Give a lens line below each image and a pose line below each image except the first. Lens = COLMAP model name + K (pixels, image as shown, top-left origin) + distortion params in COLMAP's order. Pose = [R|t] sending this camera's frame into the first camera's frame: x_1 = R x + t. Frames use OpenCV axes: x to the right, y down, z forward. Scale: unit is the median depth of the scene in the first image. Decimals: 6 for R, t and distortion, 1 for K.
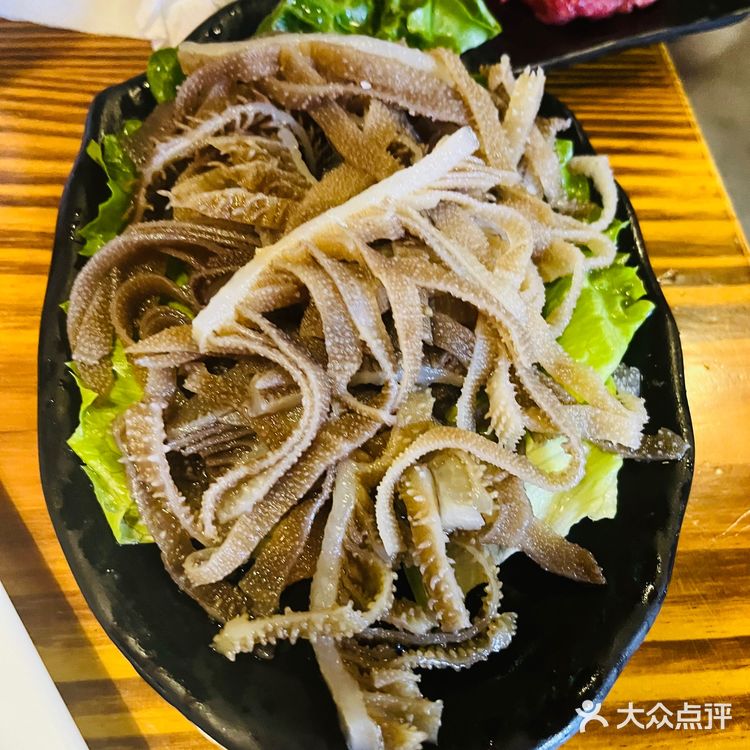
lens RADIAL K [[803.7, 0, 375.0], [0, 803.7, 375.0], [0, 0, 1]] dist [0.006161, -0.019277]
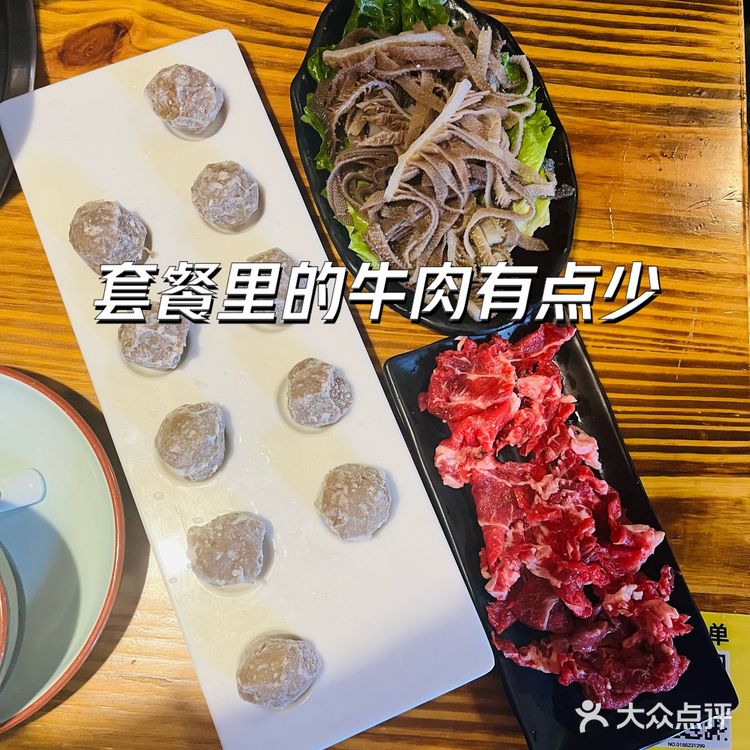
lens RADIAL K [[803.7, 0, 375.0], [0, 803.7, 375.0], [0, 0, 1]] dist [0.006161, -0.019277]
pose [[0.971913, -0.233981, -0.025257, -0.312924], [0.226482, 0.900760, 0.370592, -0.493096], [-0.063961, -0.365903, 0.928452, -1.621060]]
